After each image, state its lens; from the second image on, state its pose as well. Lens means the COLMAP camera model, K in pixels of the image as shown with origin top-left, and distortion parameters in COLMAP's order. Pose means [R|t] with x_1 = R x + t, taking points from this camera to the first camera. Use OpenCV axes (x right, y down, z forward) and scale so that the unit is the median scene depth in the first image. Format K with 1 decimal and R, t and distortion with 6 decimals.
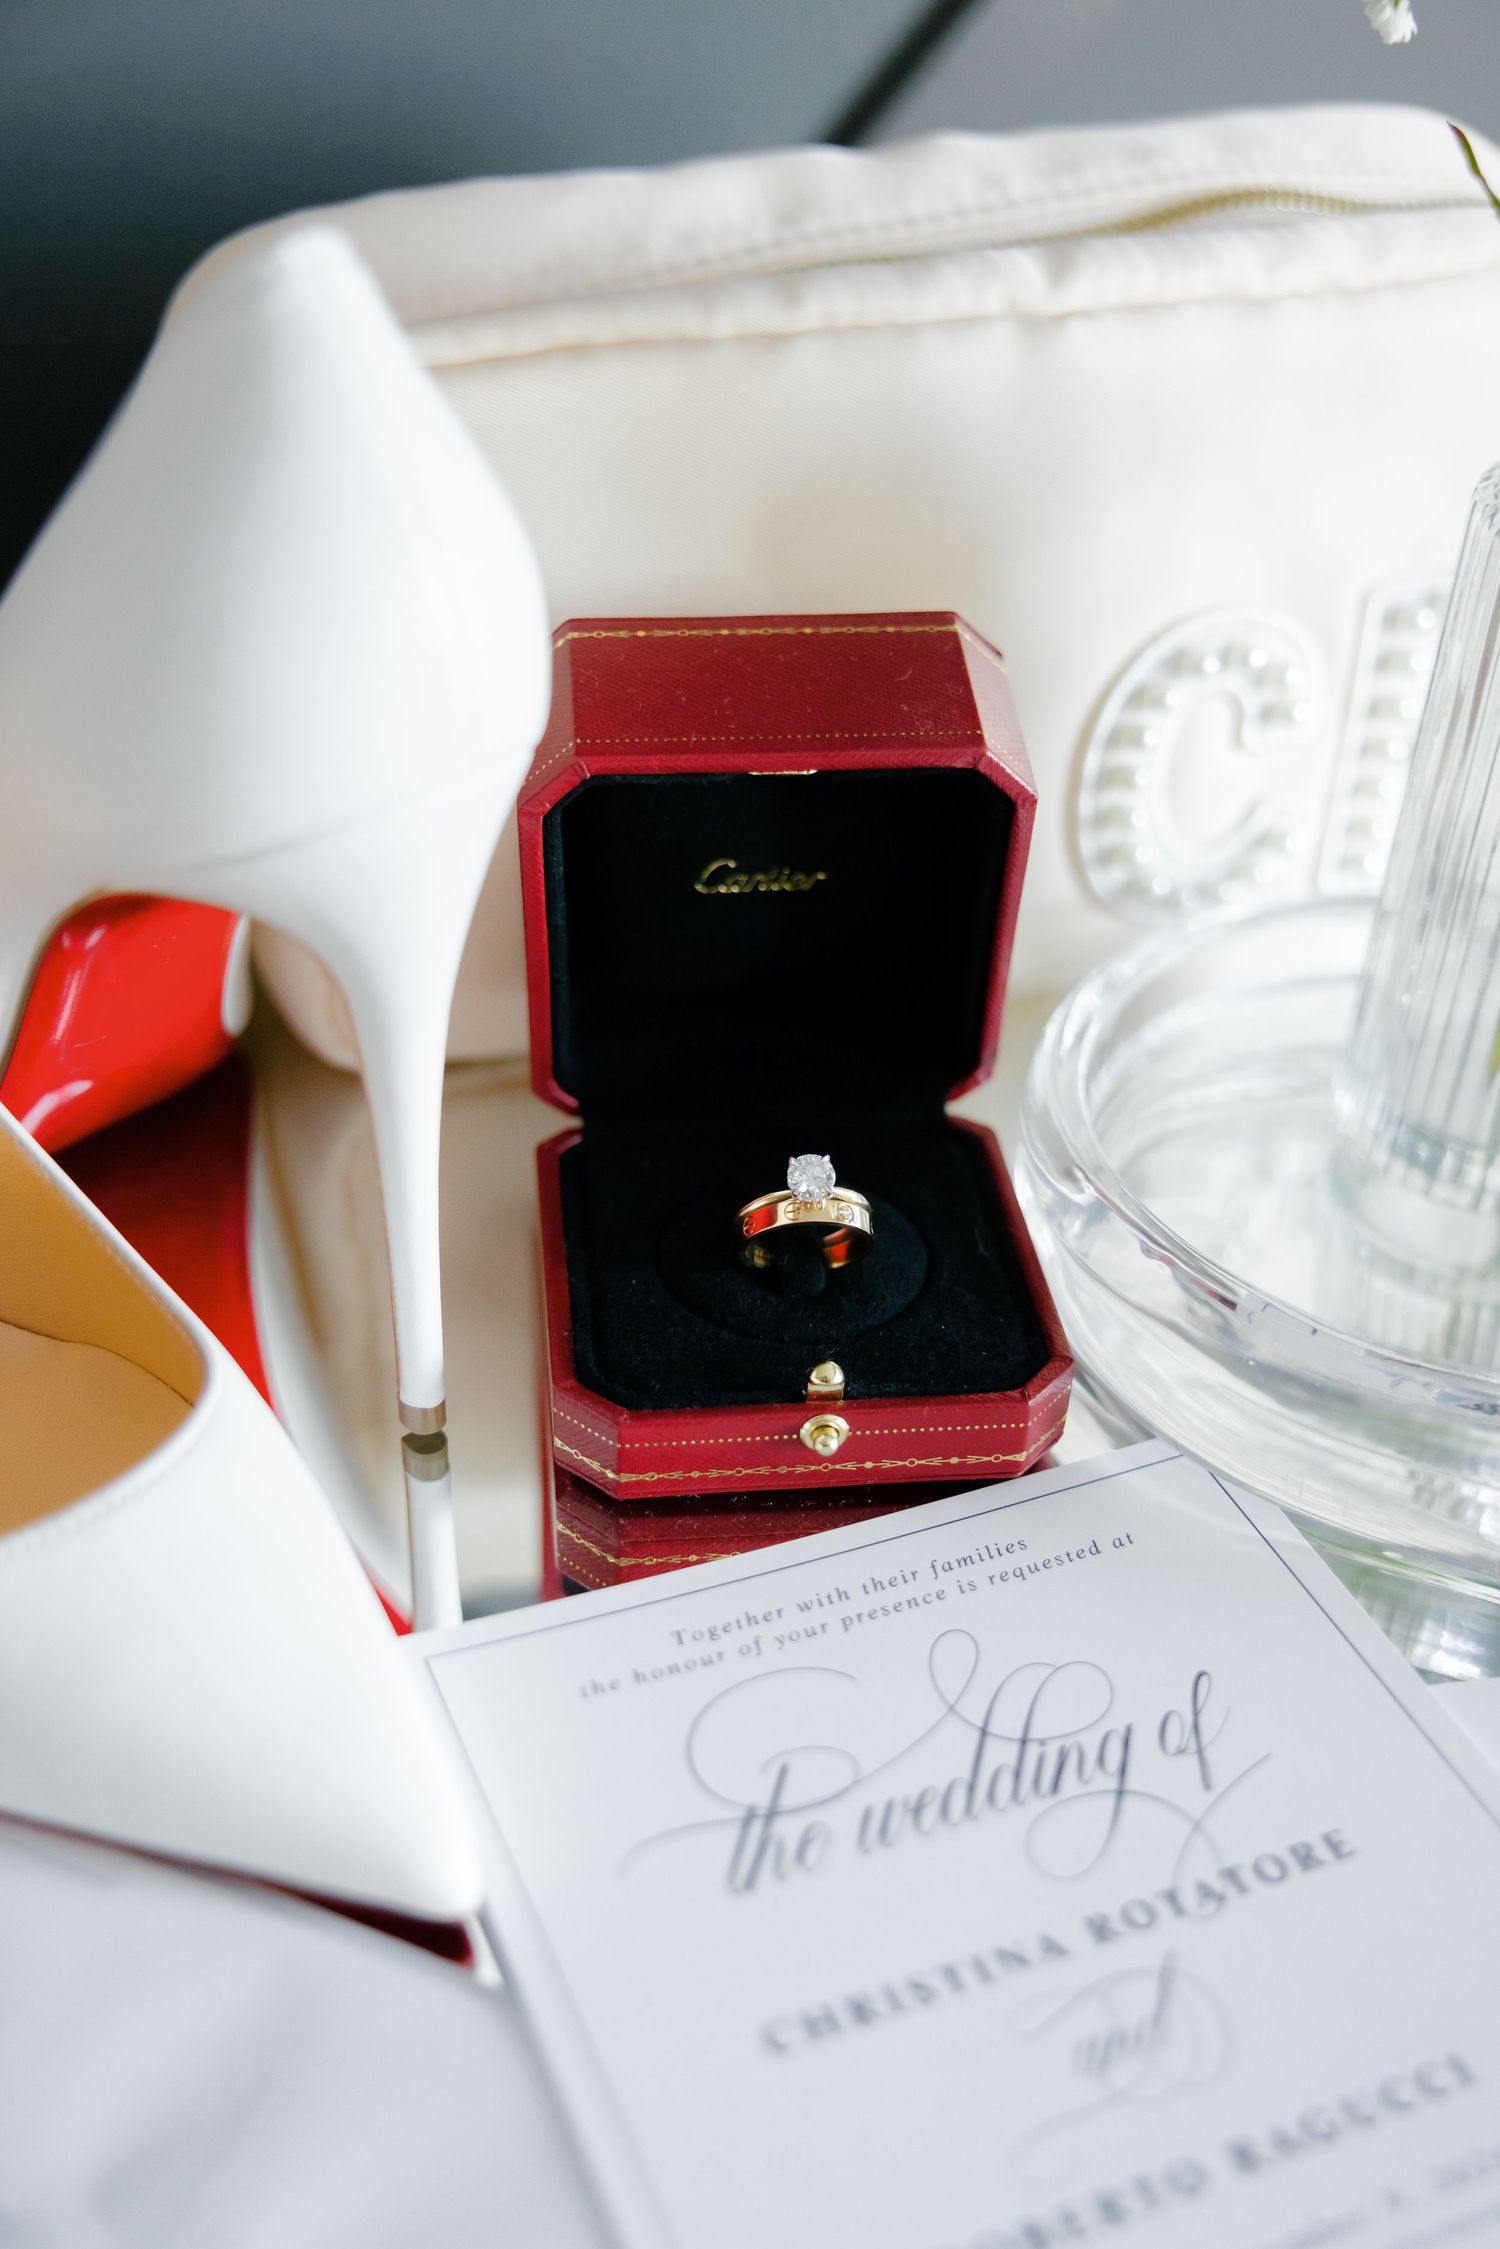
lens RADIAL K [[2369.7, 0, 751.2], [0, 2369.7, 1234.3], [0, 0, 1]] dist [0.013693, 0.000000]
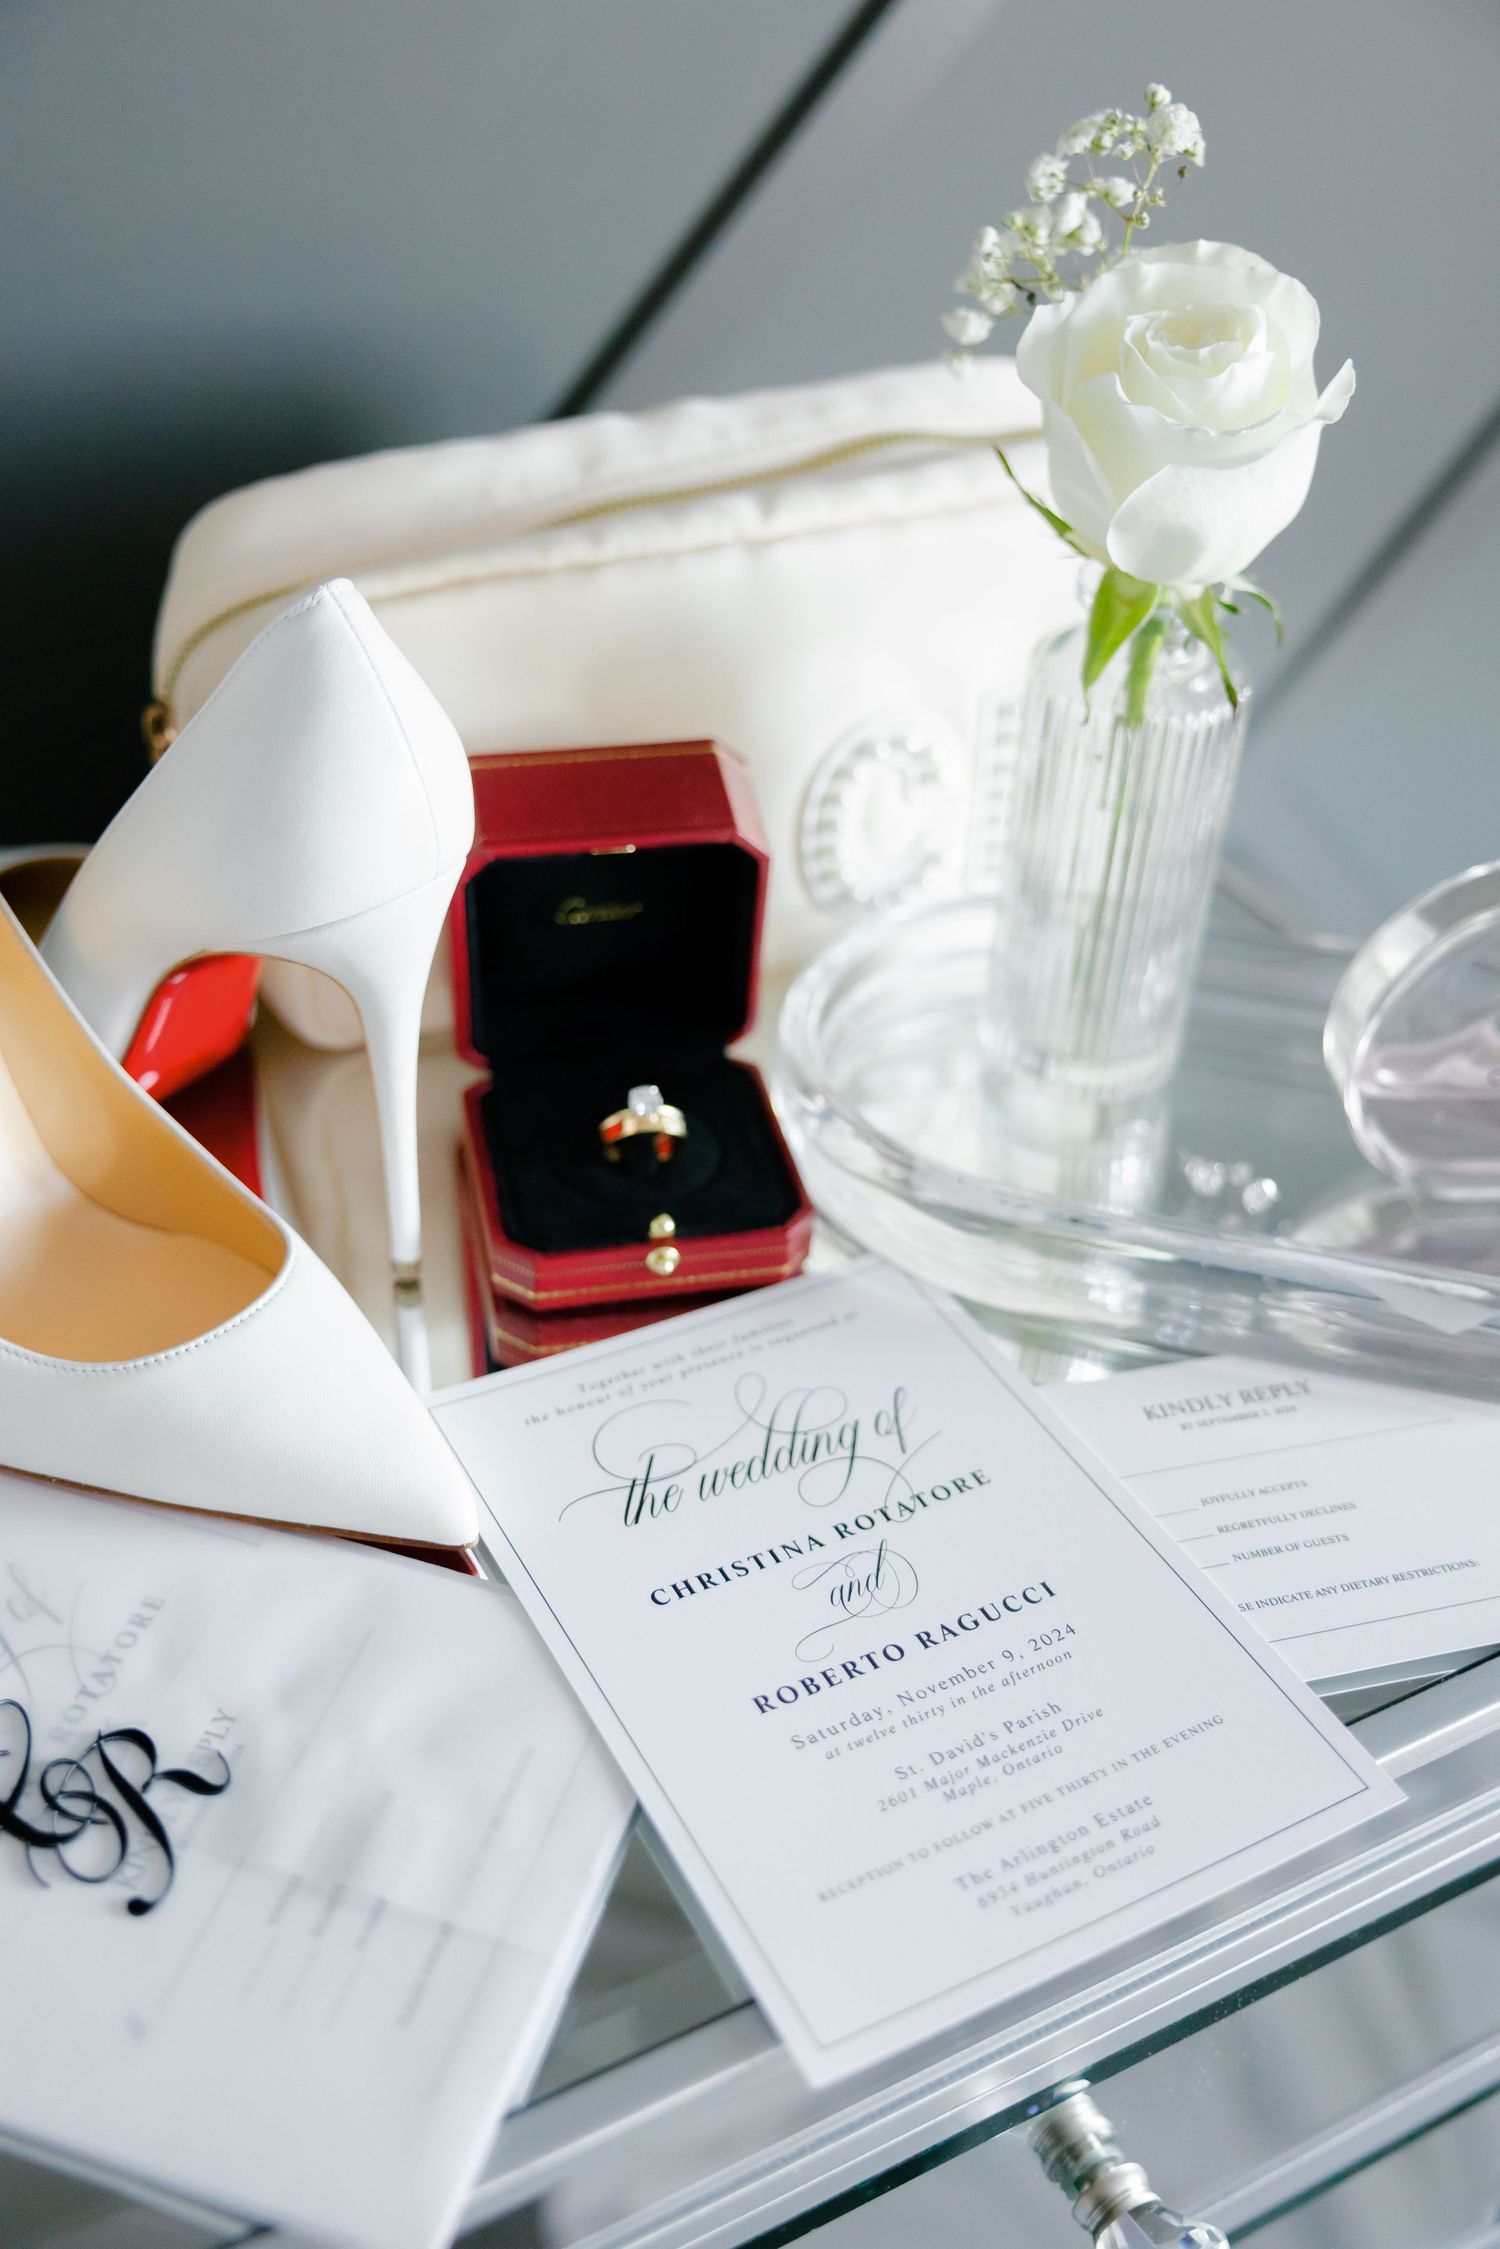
lens RADIAL K [[2369.7, 0, 745.3], [0, 2369.7, 1139.6], [0, 0, 1]] dist [0.013693, 0.000000]
pose [[0.994682, -0.056059, 0.086404, -0.045613], [0.056792, 0.998368, -0.006037, 0.014278], [-0.085925, 0.010912, 0.996242, -0.583254]]
